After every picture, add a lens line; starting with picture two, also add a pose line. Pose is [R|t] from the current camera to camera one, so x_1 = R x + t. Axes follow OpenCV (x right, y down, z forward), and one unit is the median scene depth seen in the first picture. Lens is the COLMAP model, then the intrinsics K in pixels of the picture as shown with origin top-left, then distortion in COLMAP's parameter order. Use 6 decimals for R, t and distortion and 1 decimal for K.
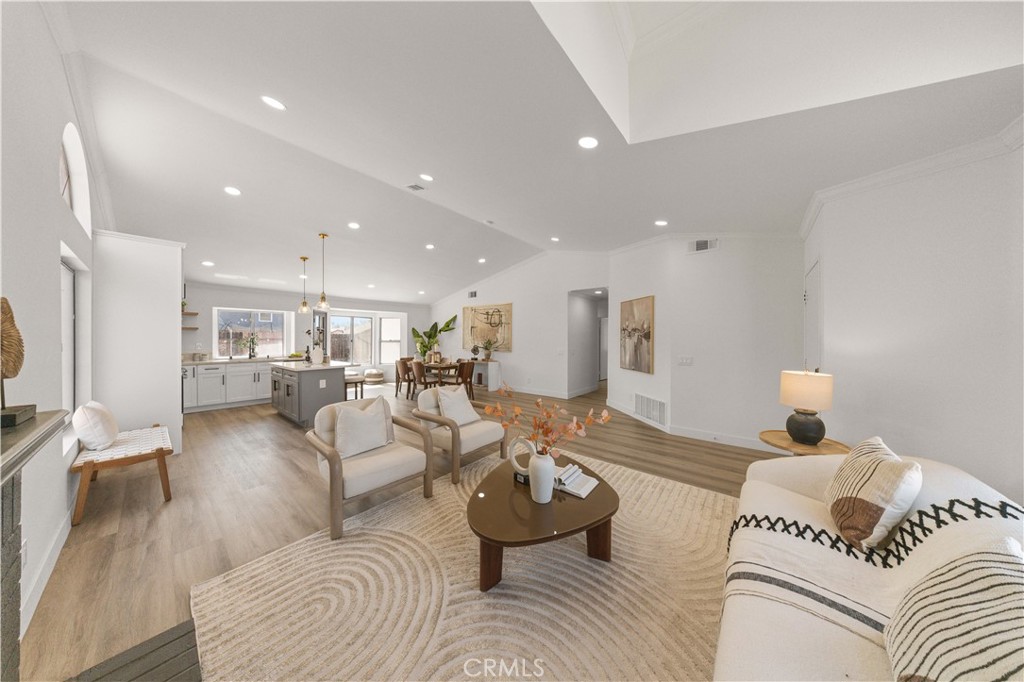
lens RADIAL K [[300.6, 0, 513.5], [0, 300.6, 338.2], [0, 0, 1]] dist [0.000541, -0.000013]
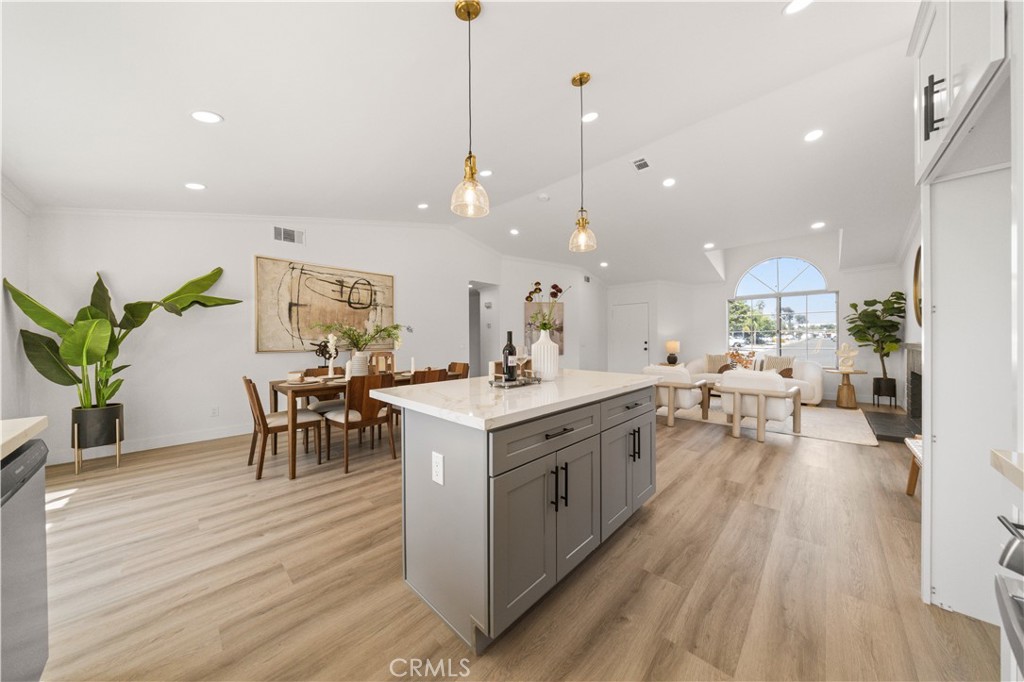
lens RADIAL K [[323.1, 0, 518.5], [0, 323.1, 339.0], [0, 0, 1]] dist [0.000078, -0.000022]
pose [[0.060031, -0.000991, 0.998196, -0.678384], [0.007108, 0.999975, 0.000566, 0.022398], [-0.998171, 0.007061, 0.060037, 0.662288]]
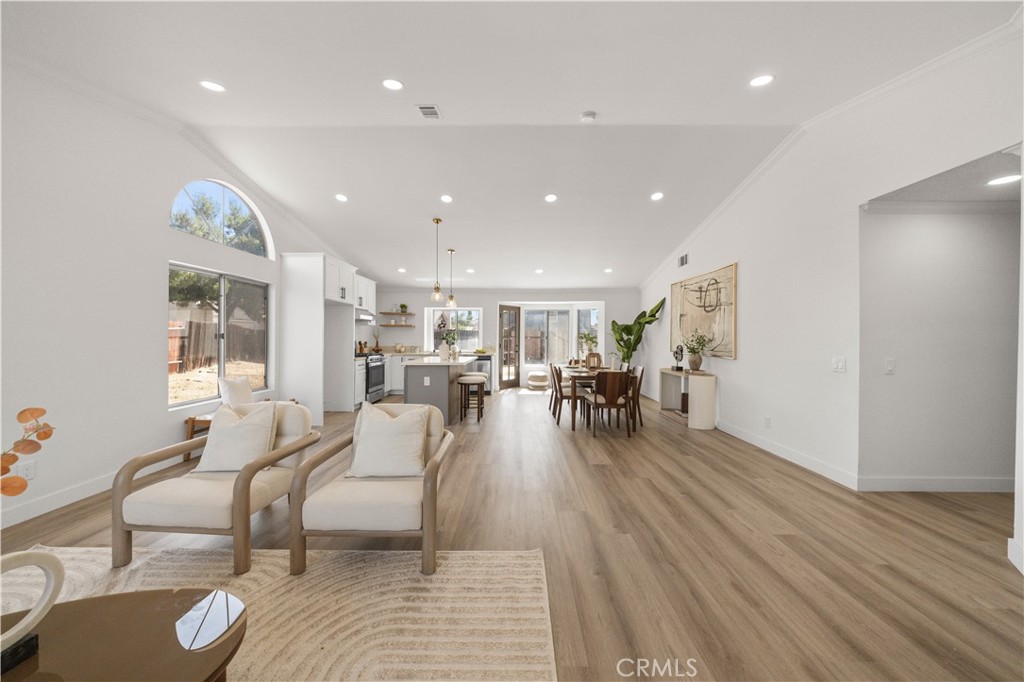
lens RADIAL K [[344.2, 0, 508.6], [0, 344.2, 338.7], [0, 0, 1]] dist [-0.003436, -0.000148]
pose [[0.618382, 0.004298, -0.785866, 0.206238], [-0.002375, 0.999991, 0.003600, 0.009632], [0.785874, -0.000360, 0.618386, 0.325476]]
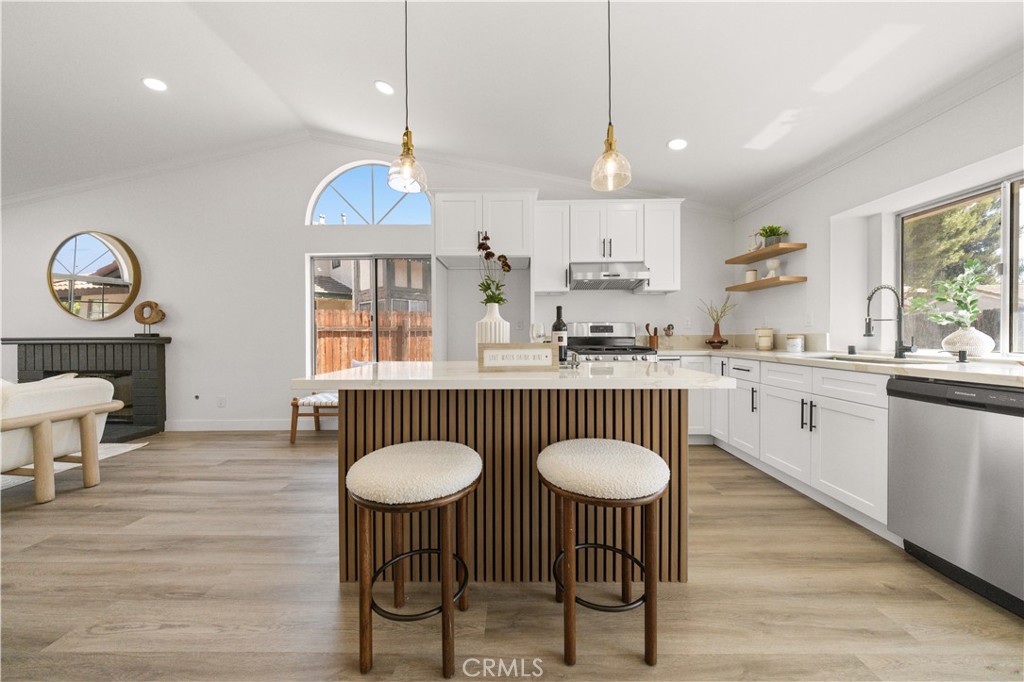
lens RADIAL K [[341.8, 0, 517.4], [0, 341.8, 338.5], [0, 0, 1]] dist [-0.016302, -0.000125]
pose [[-0.771545, 0.011135, -0.636077, -0.311611], [0.006925, 0.999935, 0.009105, 0.035581], [0.636137, 0.002620, -0.771572, 0.829552]]
